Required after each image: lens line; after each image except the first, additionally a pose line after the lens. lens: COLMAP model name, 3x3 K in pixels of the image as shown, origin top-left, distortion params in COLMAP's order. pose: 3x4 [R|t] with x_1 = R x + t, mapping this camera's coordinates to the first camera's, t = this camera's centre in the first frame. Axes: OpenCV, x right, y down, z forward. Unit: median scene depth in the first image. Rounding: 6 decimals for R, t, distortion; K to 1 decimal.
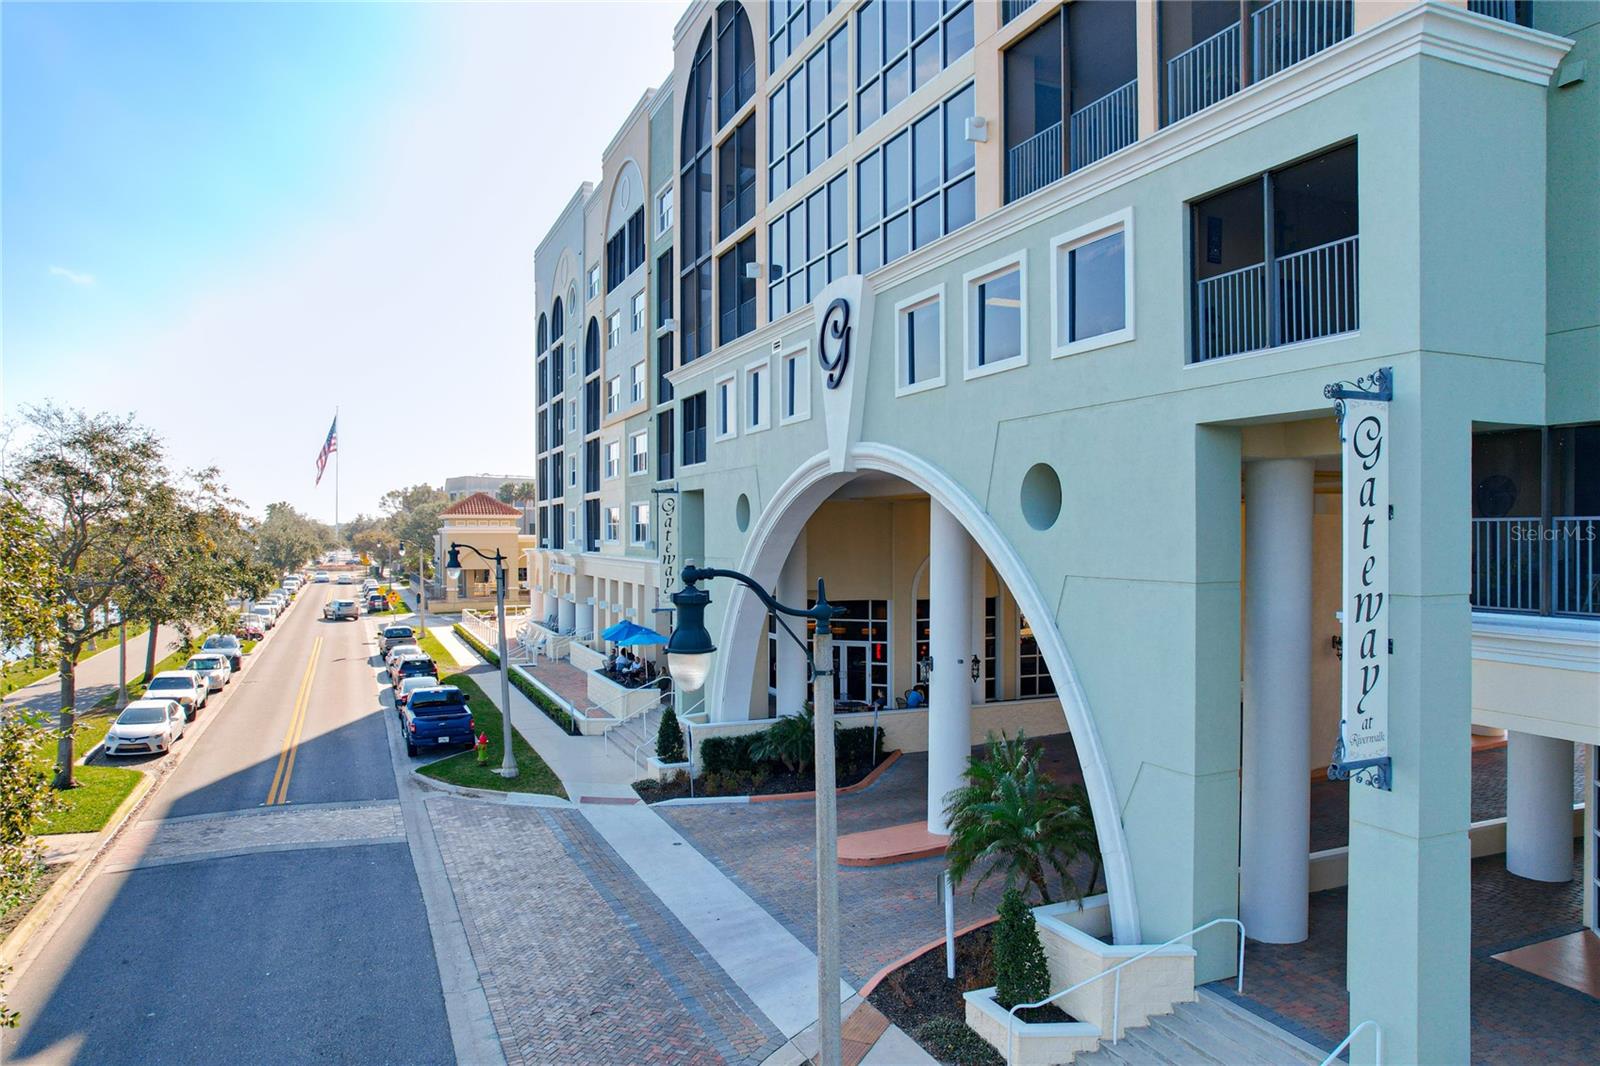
lens RADIAL K [[1048.1, 0, 804.6], [0, 1048.1, 538.6], [0, 0, 1]] dist [-0.095517, 0.083822]
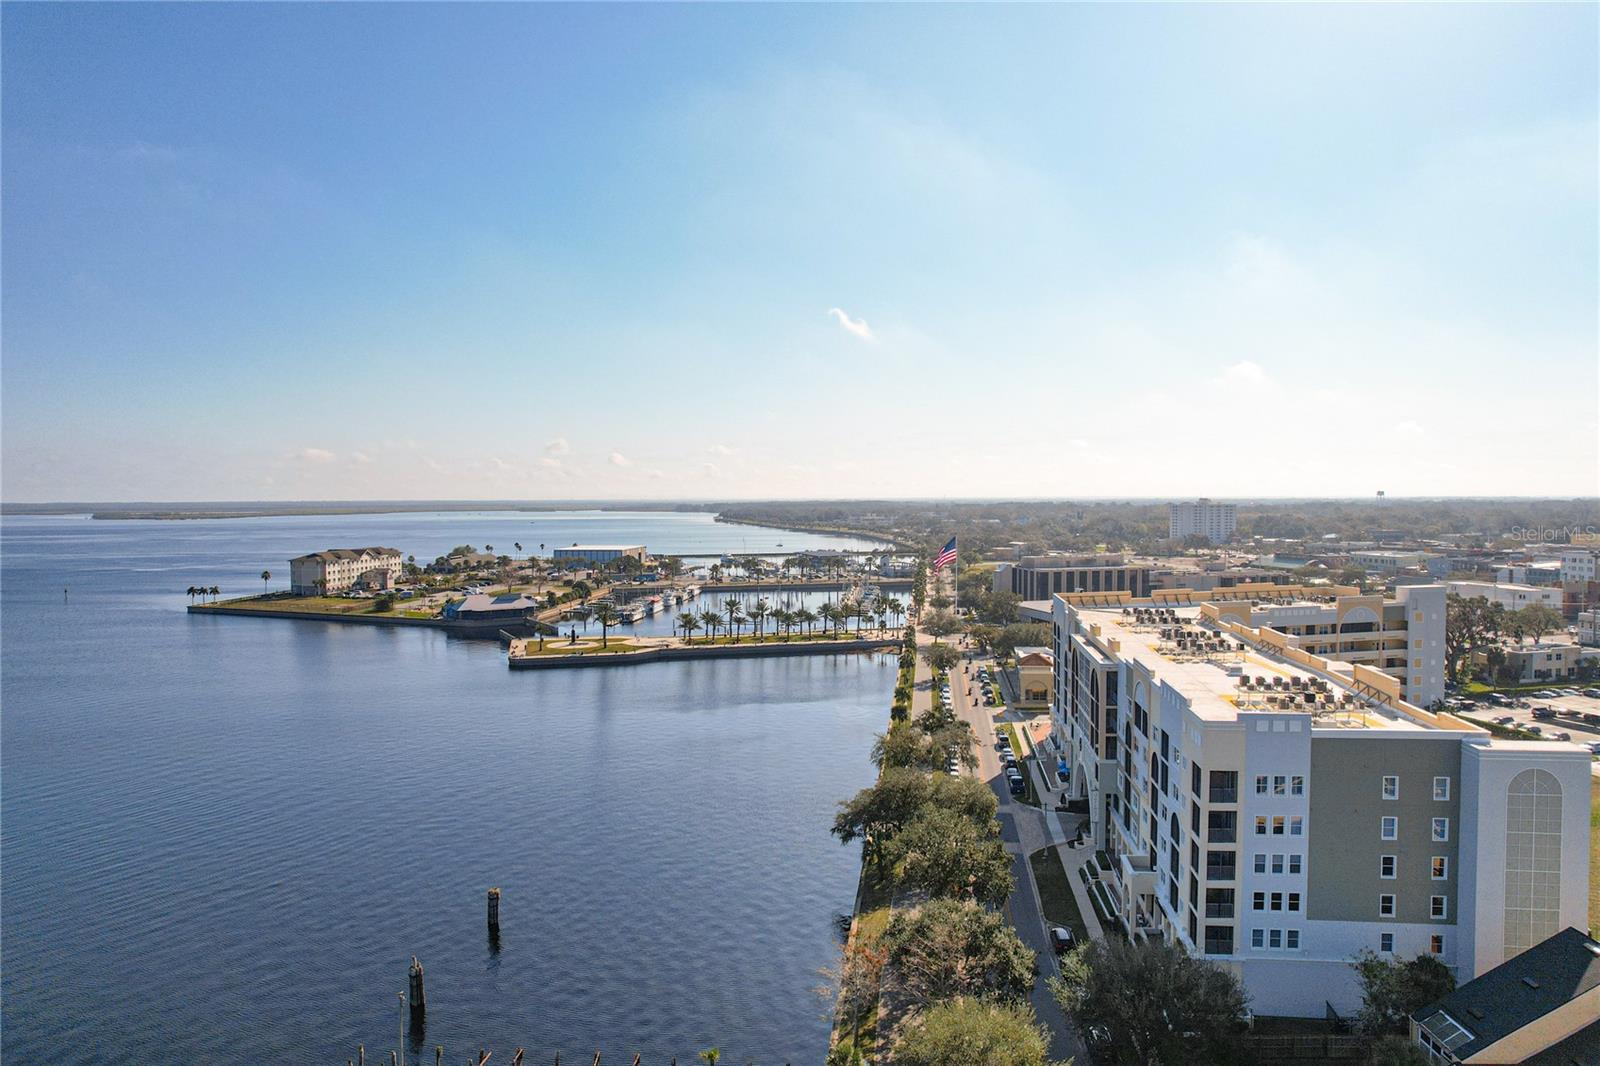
lens RADIAL K [[1048.1, 0, 804.6], [0, 1048.1, 538.6], [0, 0, 1]] dist [-0.095517, 0.083822]
pose [[0.859750, 0.020934, -0.510285, 1.639231], [-0.002295, 0.999308, 0.037129, -1.539388], [0.510709, -0.030750, 0.859203, -4.800386]]
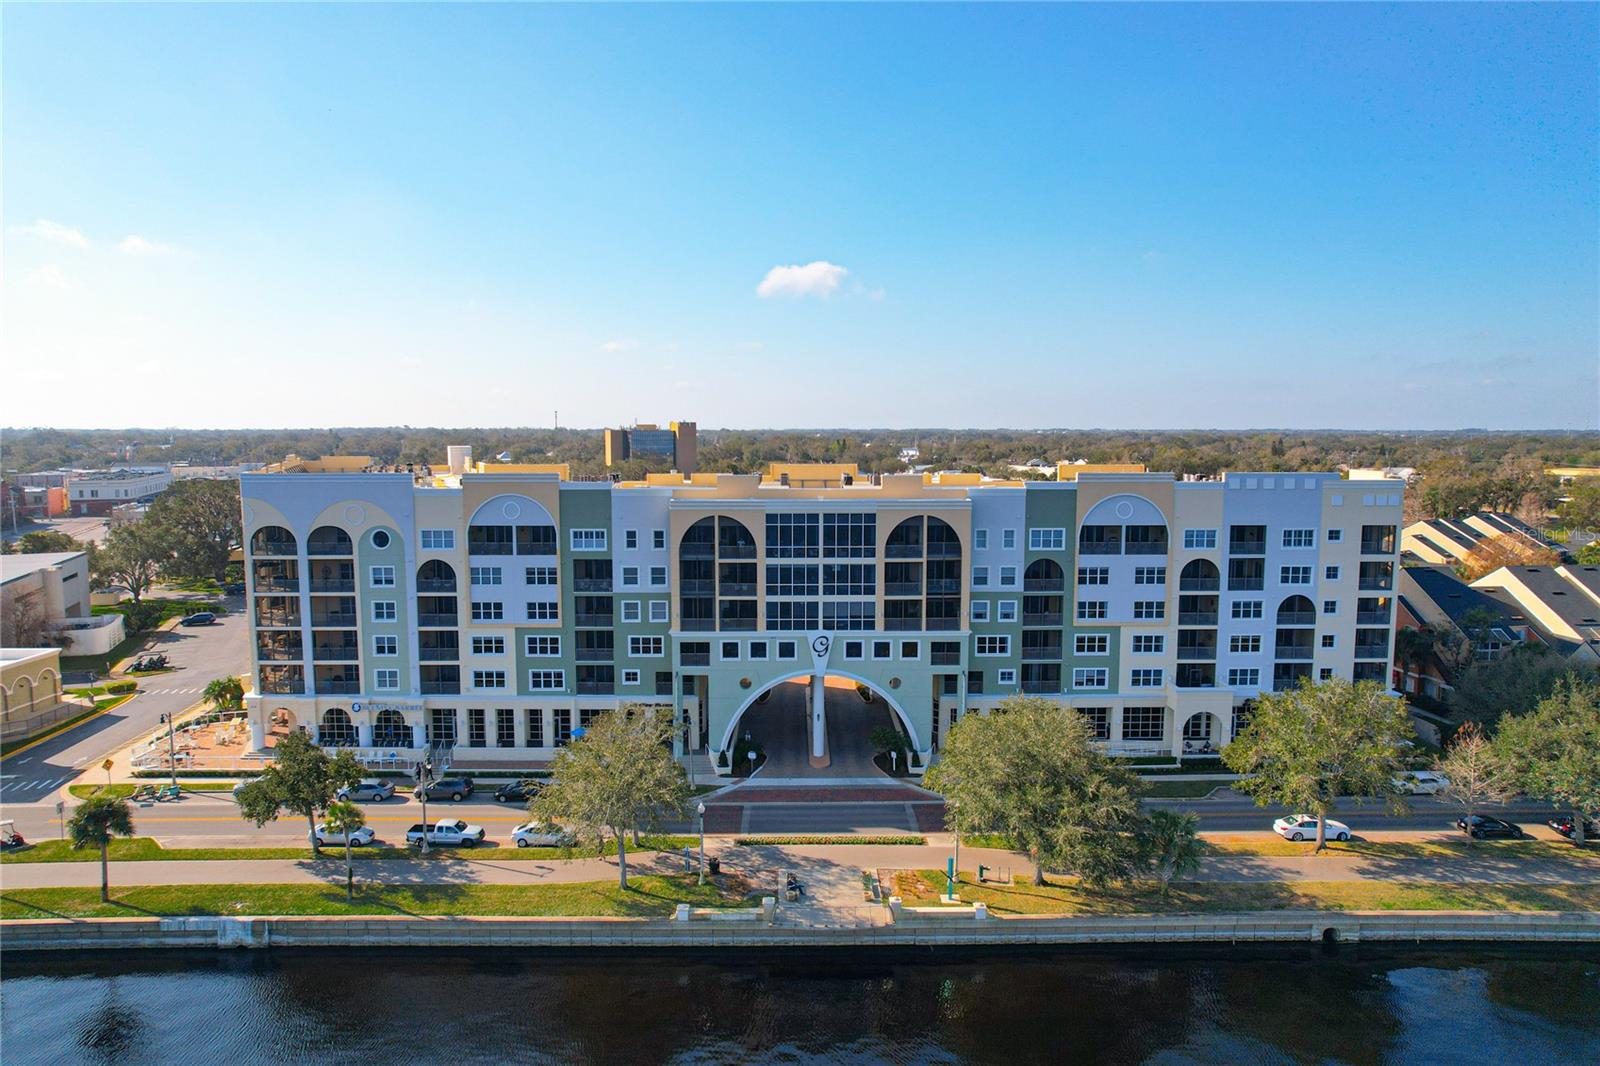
lens RADIAL K [[1022.1, 0, 800.0], [0, 1022.1, 533.0], [0, 0, 1]] dist [-0.062627, 0.071253]
pose [[0.394866, -0.089406, 0.914378, -3.451092], [0.003759, 0.995403, 0.095705, -0.962231], [-0.918731, -0.034354, 0.393387, -0.464526]]
